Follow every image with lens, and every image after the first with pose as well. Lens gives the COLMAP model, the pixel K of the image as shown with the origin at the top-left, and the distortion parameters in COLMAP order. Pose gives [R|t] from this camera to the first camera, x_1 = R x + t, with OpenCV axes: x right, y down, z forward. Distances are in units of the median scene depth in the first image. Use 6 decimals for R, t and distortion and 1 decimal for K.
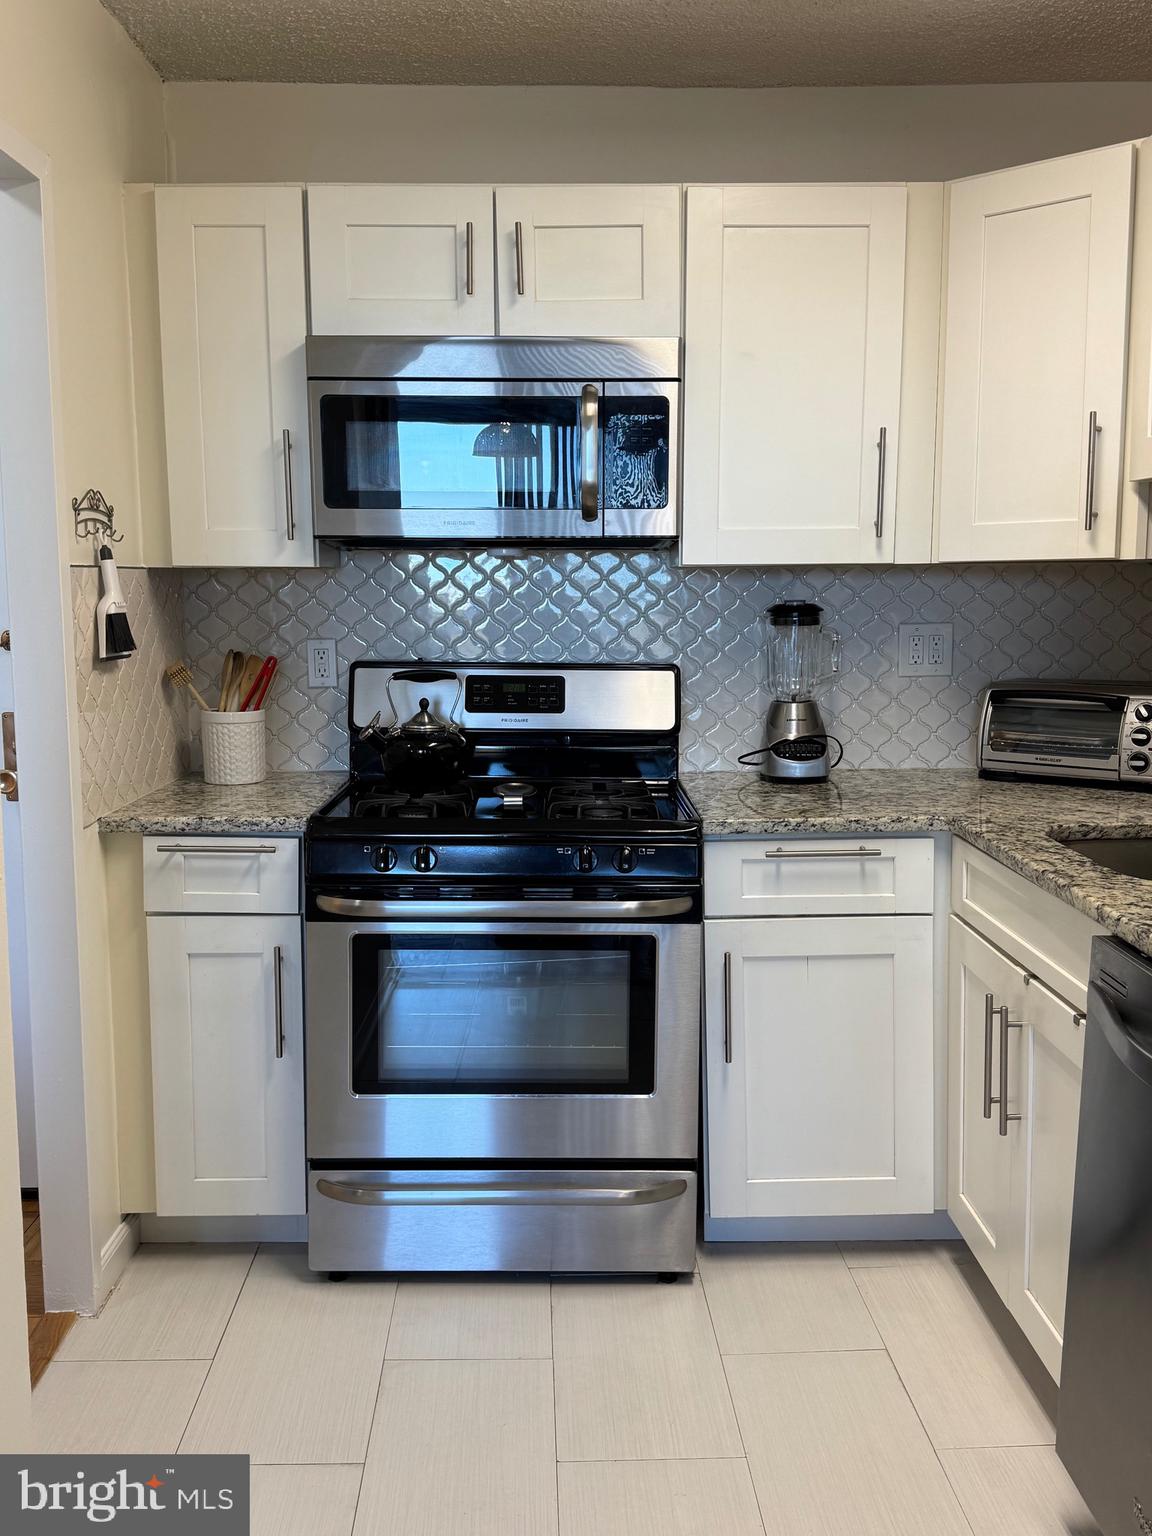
lens RADIAL K [[1382.7, 0, 576.0], [0, 1382.7, 768.0], [0, 0, 1]] dist [0.159277, -0.287566]
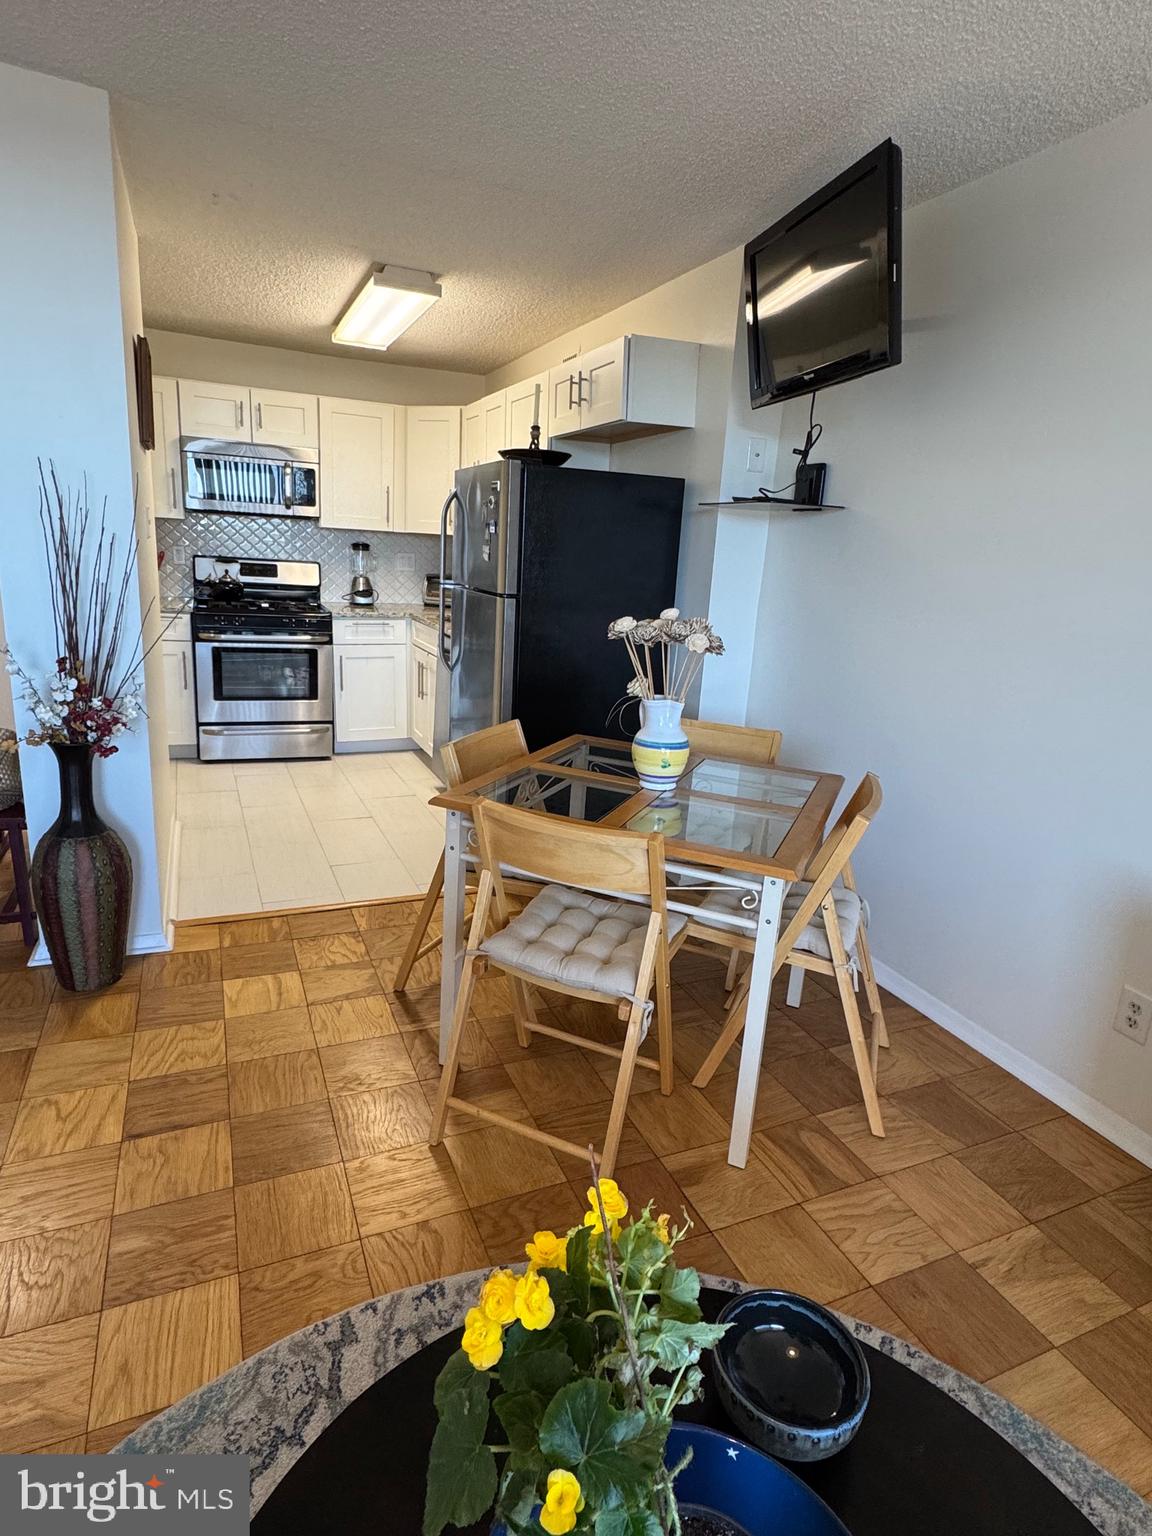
lens RADIAL K [[840.2, 0, 576.0], [0, 840.2, 768.0], [0, 0, 1]] dist [-0.001231, 0.001387]
pose [[0.921848, -0.041352, 0.385339, -0.137027], [-0.013615, 0.990222, 0.138837, 0.108672], [-0.387313, -0.133233, 0.912271, -0.930437]]
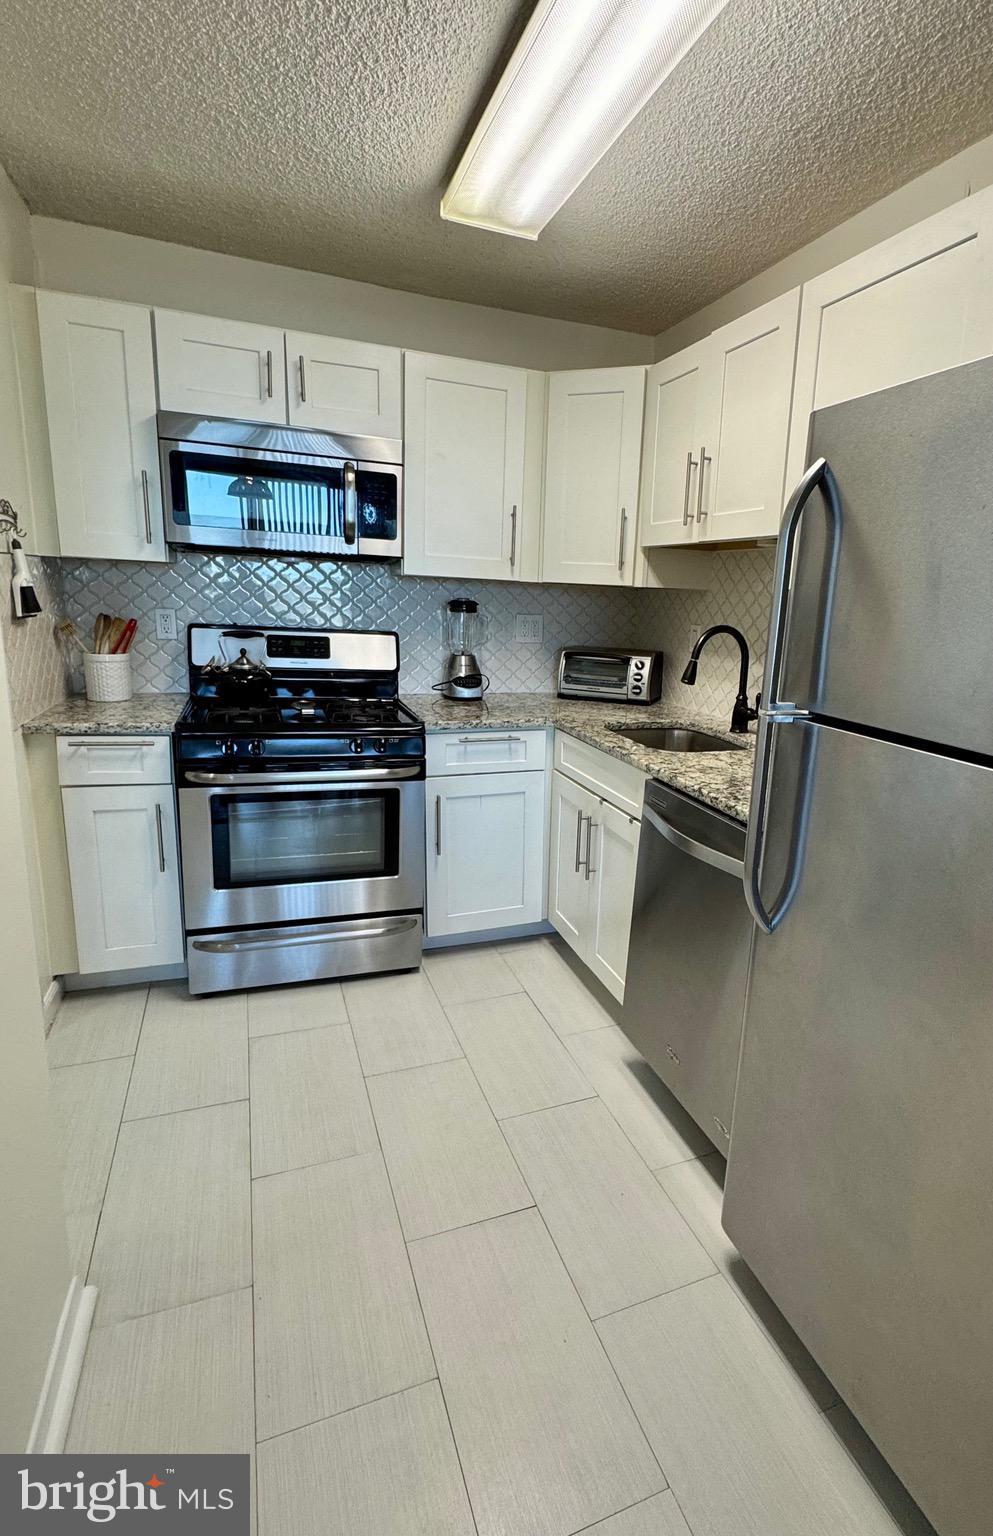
lens RADIAL K [[757.6, 0, 568.9], [0, 757.6, 763.6], [0, 0, 1]] dist [0.001924, 0.000904]
pose [[0.932058, -0.030236, 0.361046, -0.083242], [-0.005531, 0.995208, 0.097623, -0.004920], [-0.362268, -0.092987, 0.927424, 0.028813]]
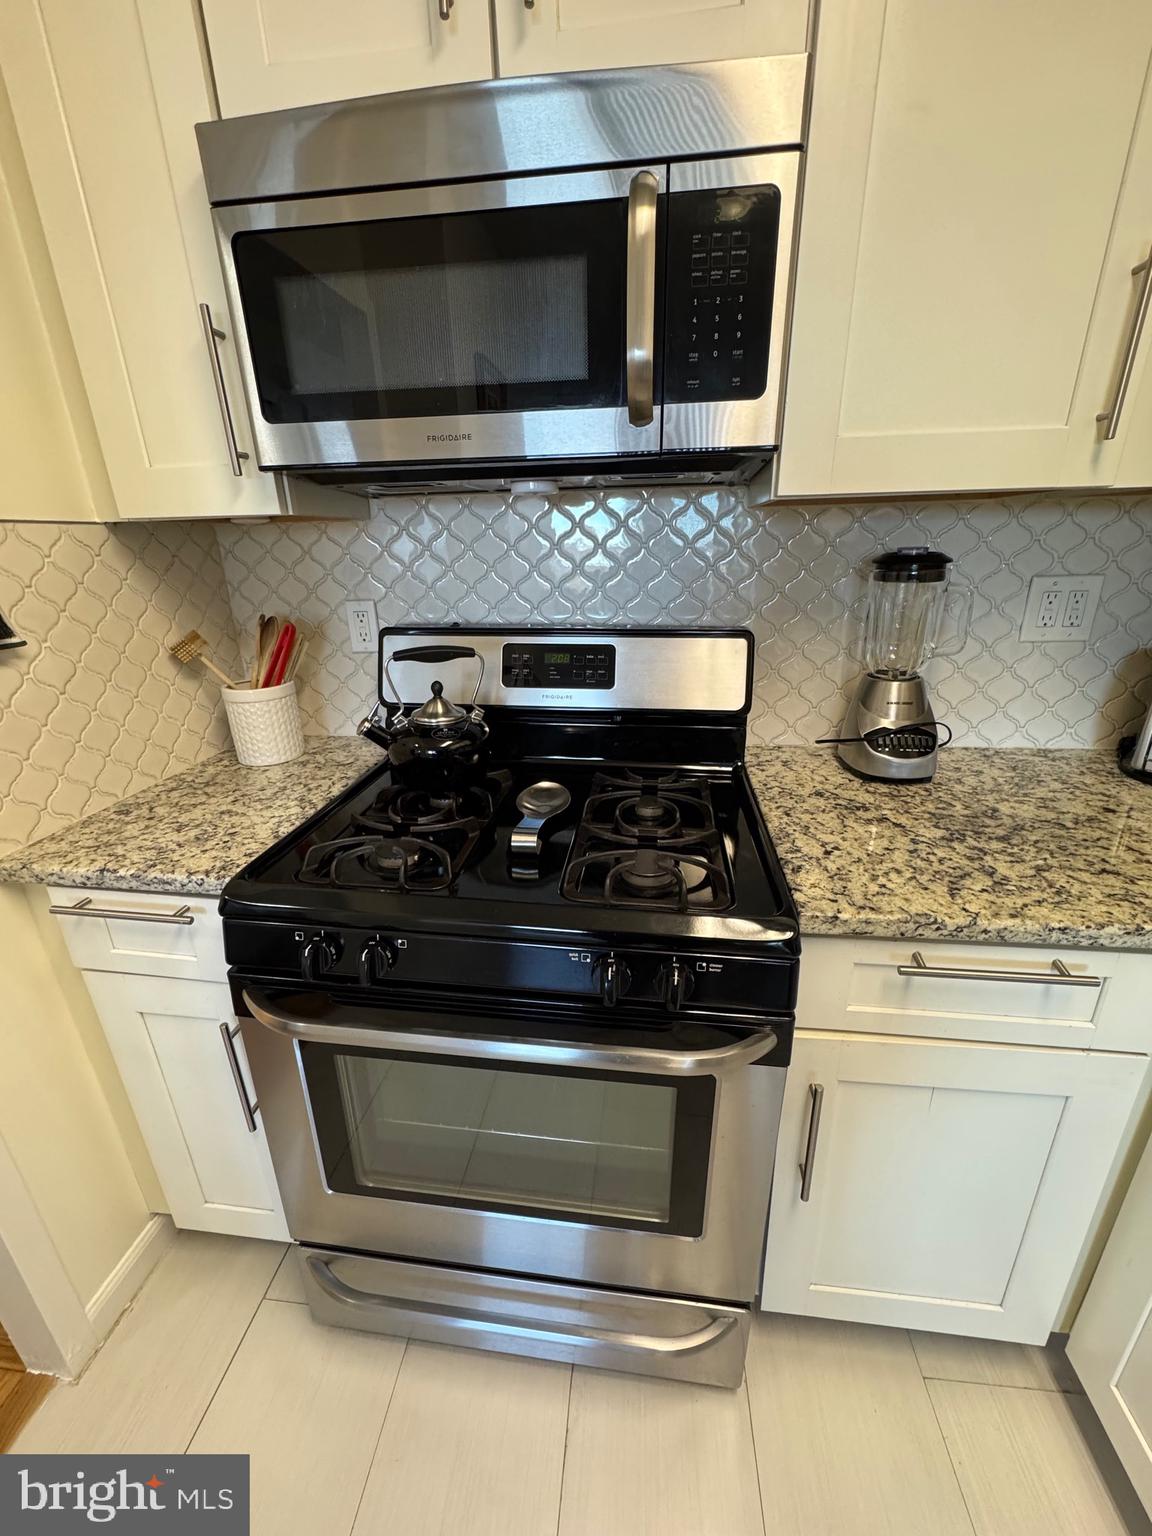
lens RADIAL K [[612.8, 0, 576.0], [0, 612.8, 768.0], [0, 0, 1]] dist [-0.002484, 0.000052]
pose [[0.990095, 0.031063, -0.136917, 0.024408], [-0.000105, 0.975380, 0.220531, -0.084761], [0.140397, -0.218332, 0.965722, 0.688208]]
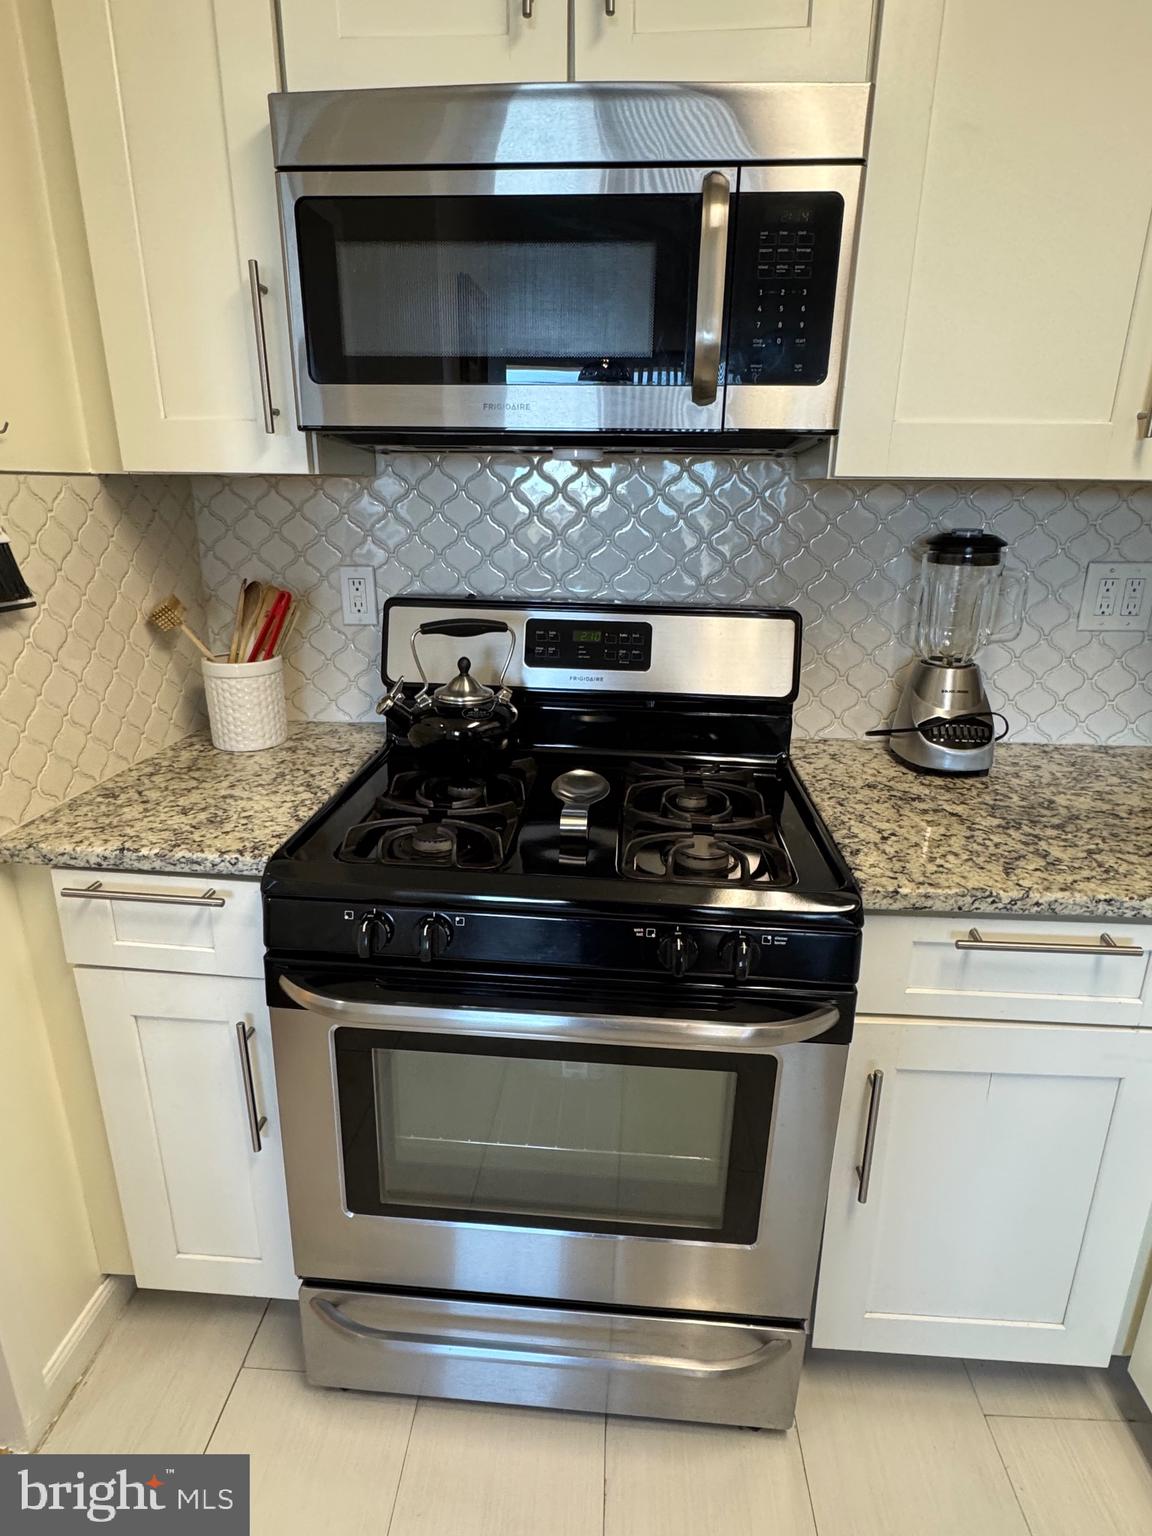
lens RADIAL K [[833.1, 0, 576.6], [0, 833.1, 760.8], [0, 0, 1]] dist [-0.003444, 0.000402]
pose [[0.996285, 0.039950, -0.076286, -0.013197], [-0.025525, 0.983067, 0.181461, -0.083039], [0.082243, -0.178840, 0.980435, 0.585039]]
